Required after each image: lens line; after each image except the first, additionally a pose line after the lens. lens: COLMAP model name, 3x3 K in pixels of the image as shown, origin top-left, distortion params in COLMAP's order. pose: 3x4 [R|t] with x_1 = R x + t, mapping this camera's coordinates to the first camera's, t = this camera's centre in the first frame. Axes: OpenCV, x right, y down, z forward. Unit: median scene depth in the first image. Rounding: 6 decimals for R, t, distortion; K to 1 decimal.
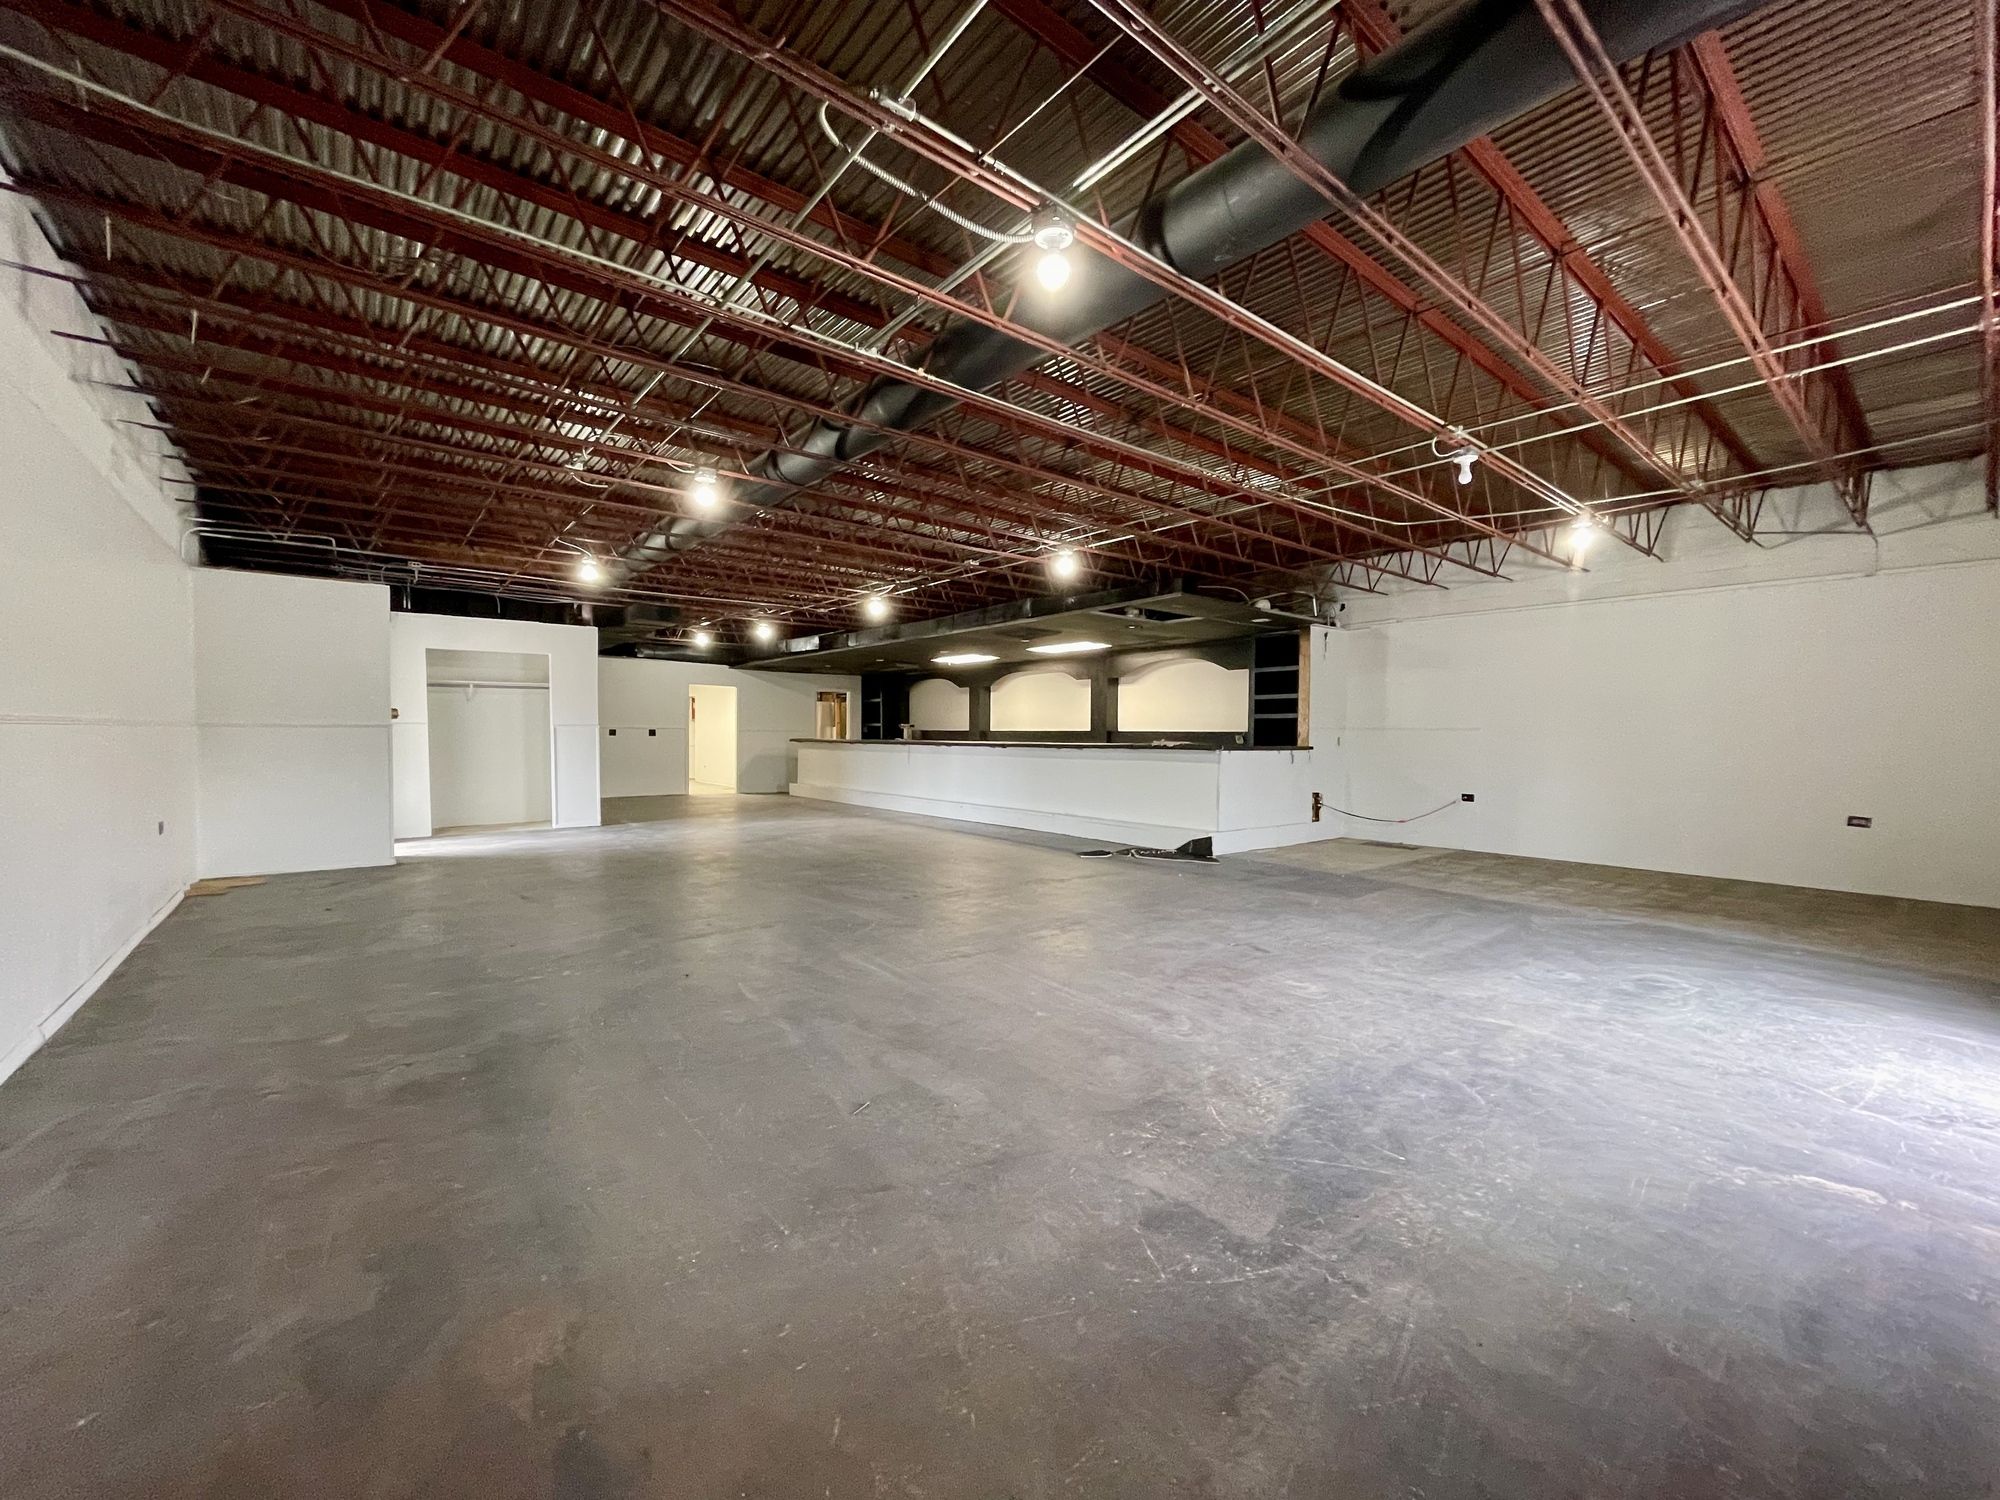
lens RADIAL K [[808.7, 0, 1005.6], [0, 808.7, 753.8], [0, 0, 1]] dist [-0.004008, 0.000916]
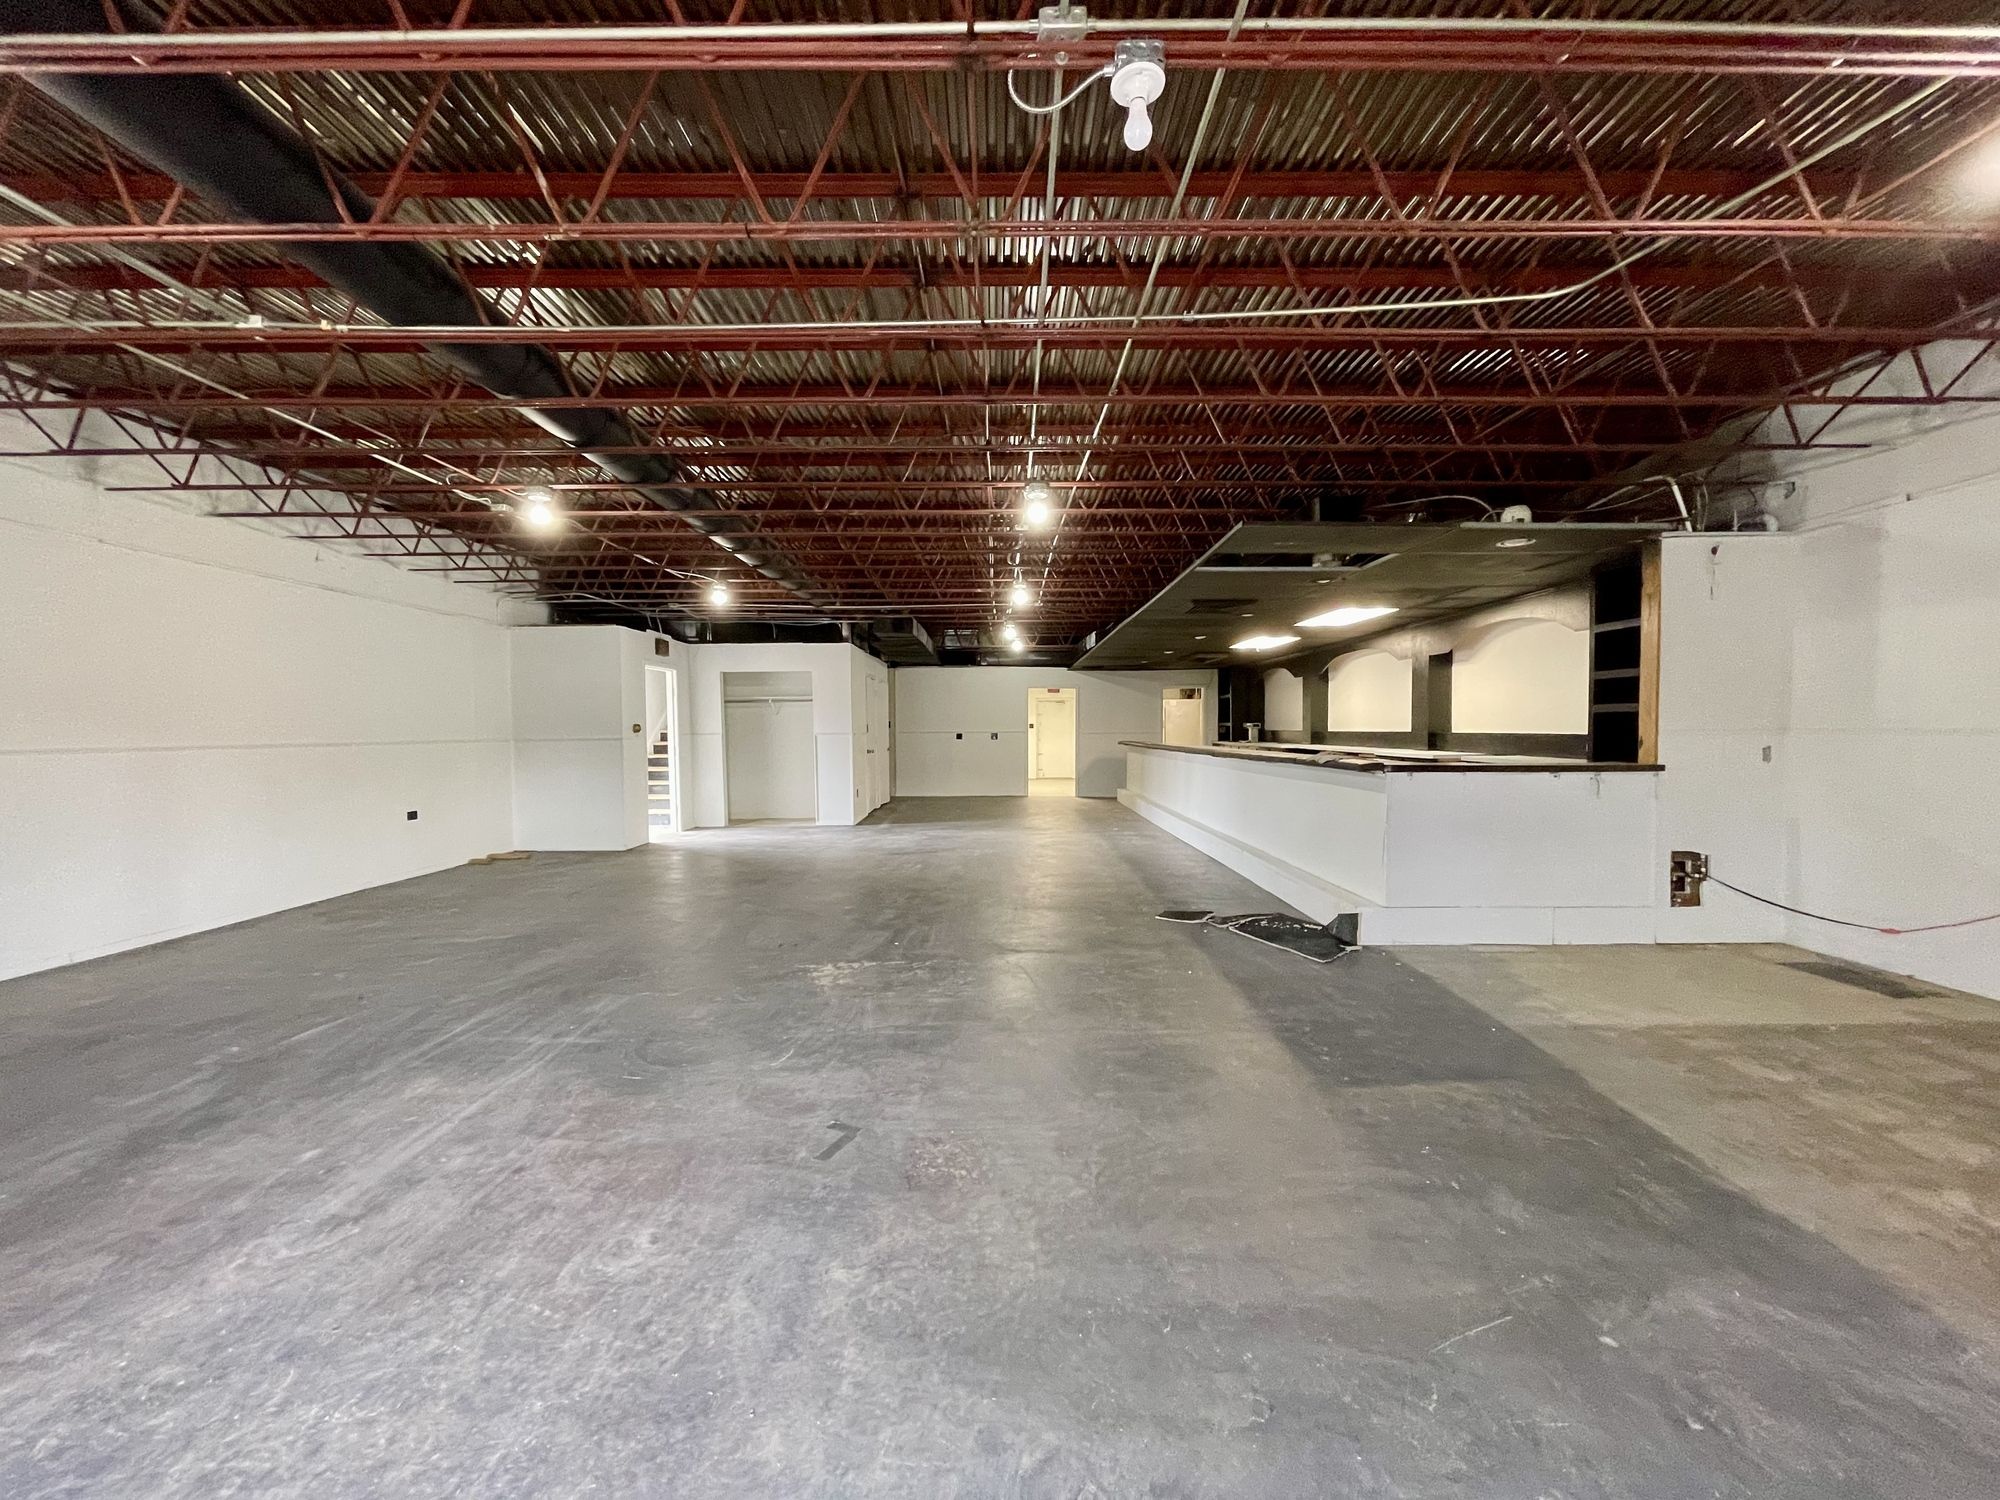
lens RADIAL K [[808.7, 0, 1003.8], [0, 808.7, 755.0], [0, 0, 1]] dist [-0.004008, 0.000916]
pose [[0.777114, 0.009354, -0.629290, 0.830448], [-0.004279, 0.999945, 0.009579, -0.041745], [0.629345, -0.004751, 0.777111, 0.694914]]
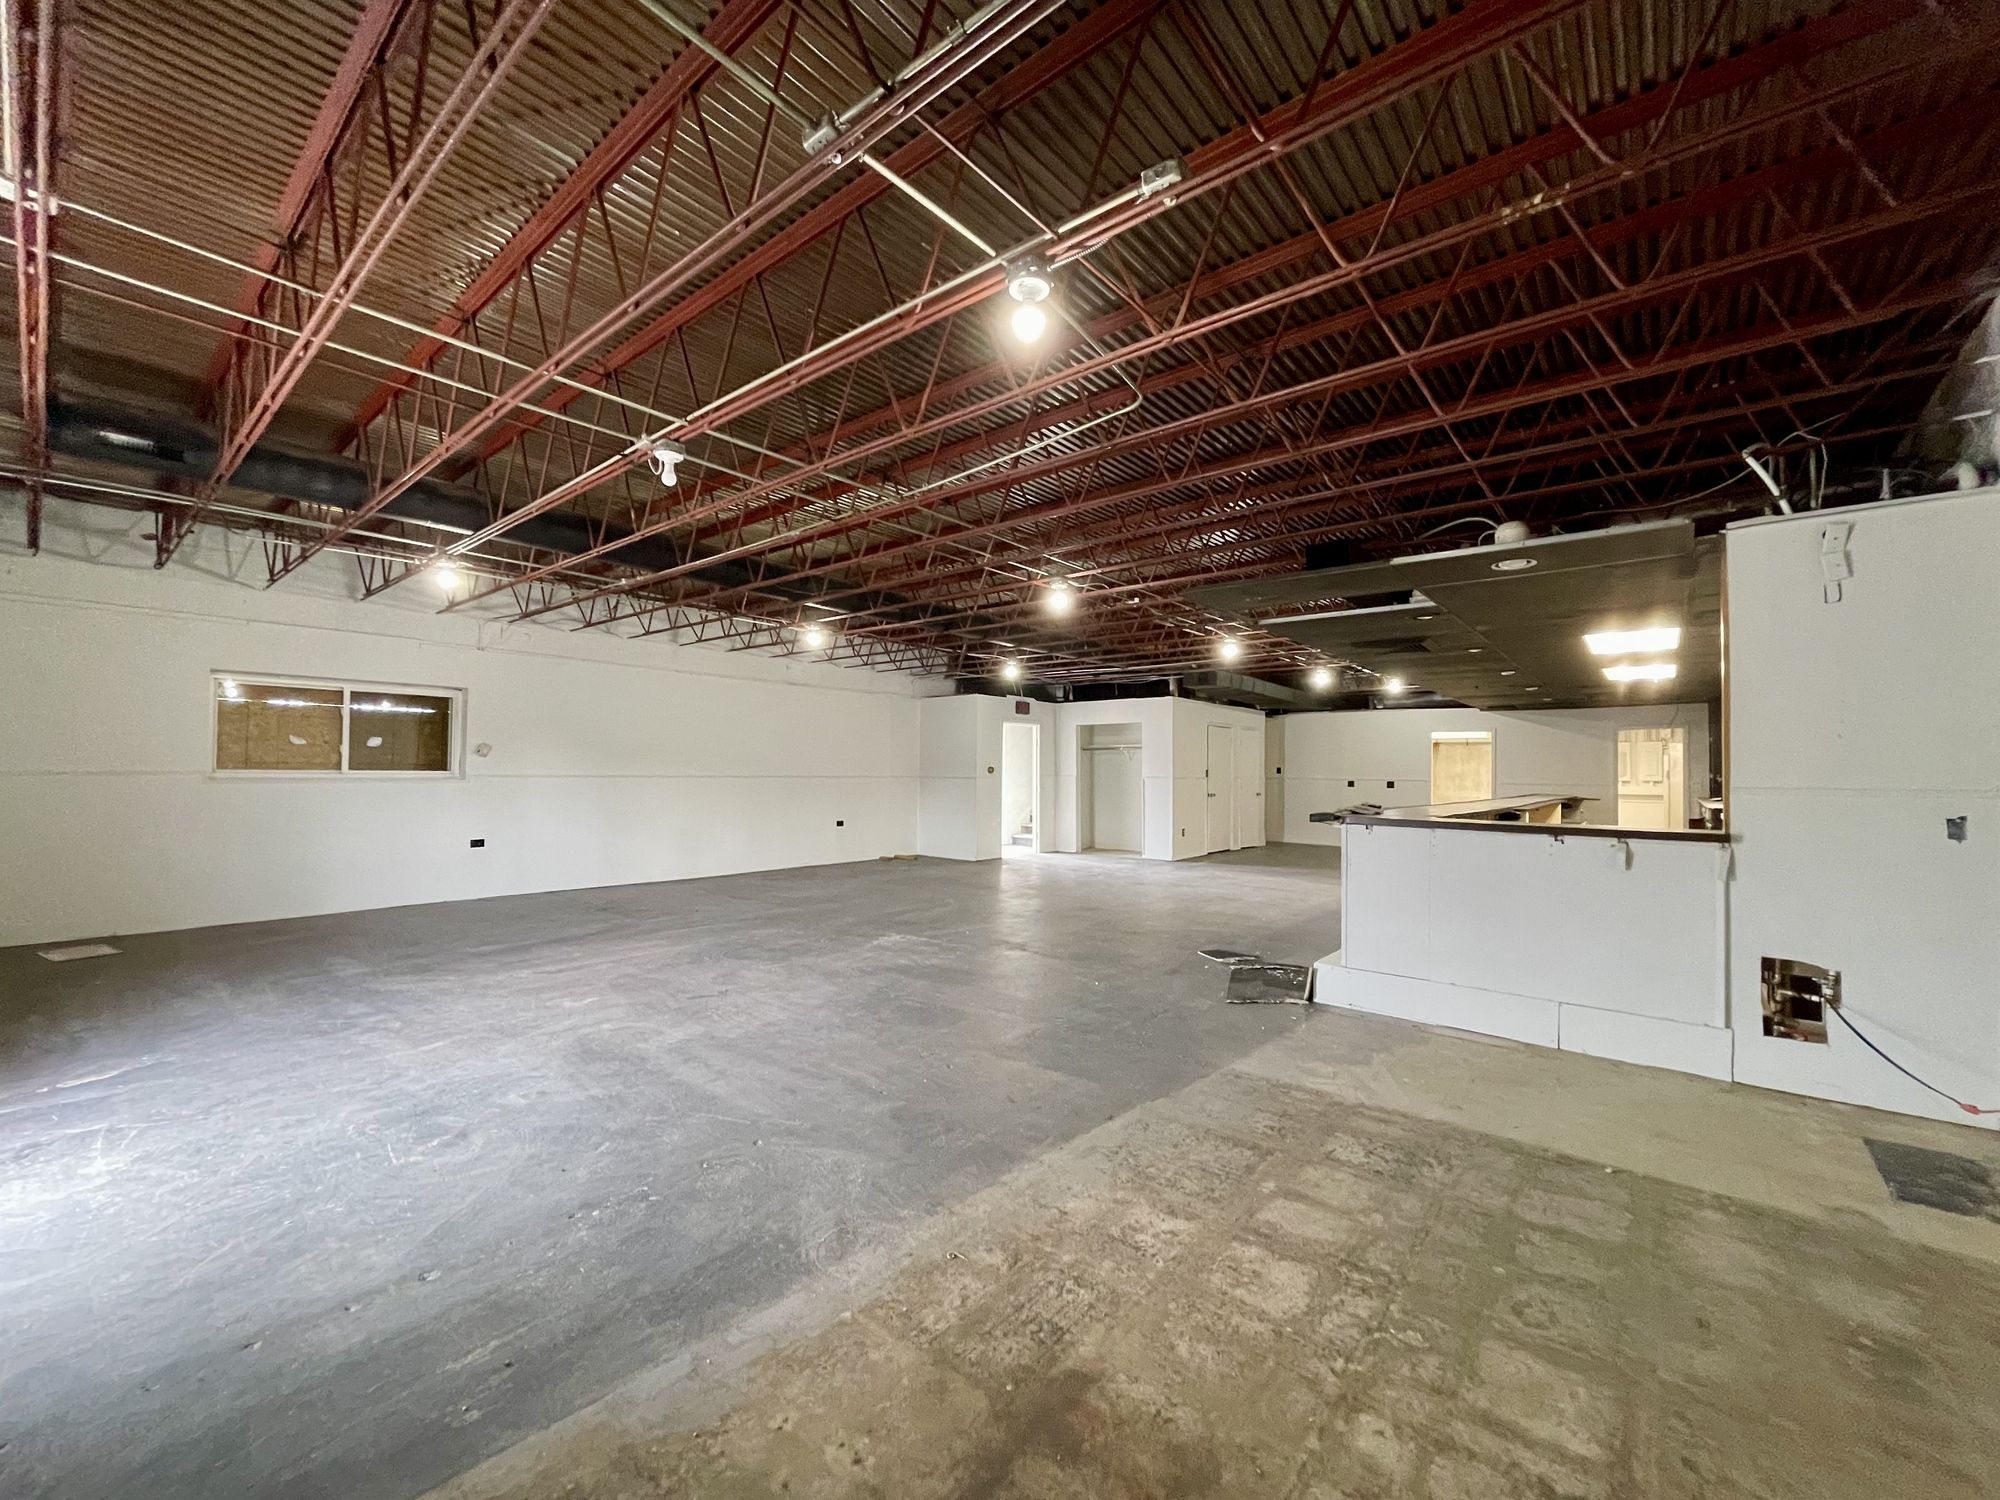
lens RADIAL K [[808.7, 0, 1000.4], [0, 808.7, 750.5], [0, 0, 1]] dist [-0.004008, 0.000916]
pose [[0.186809, -0.031202, -0.981901, 1.540393], [-0.034364, 0.998676, -0.038273, -0.050154], [0.981795, 0.040892, 0.185490, 1.278265]]
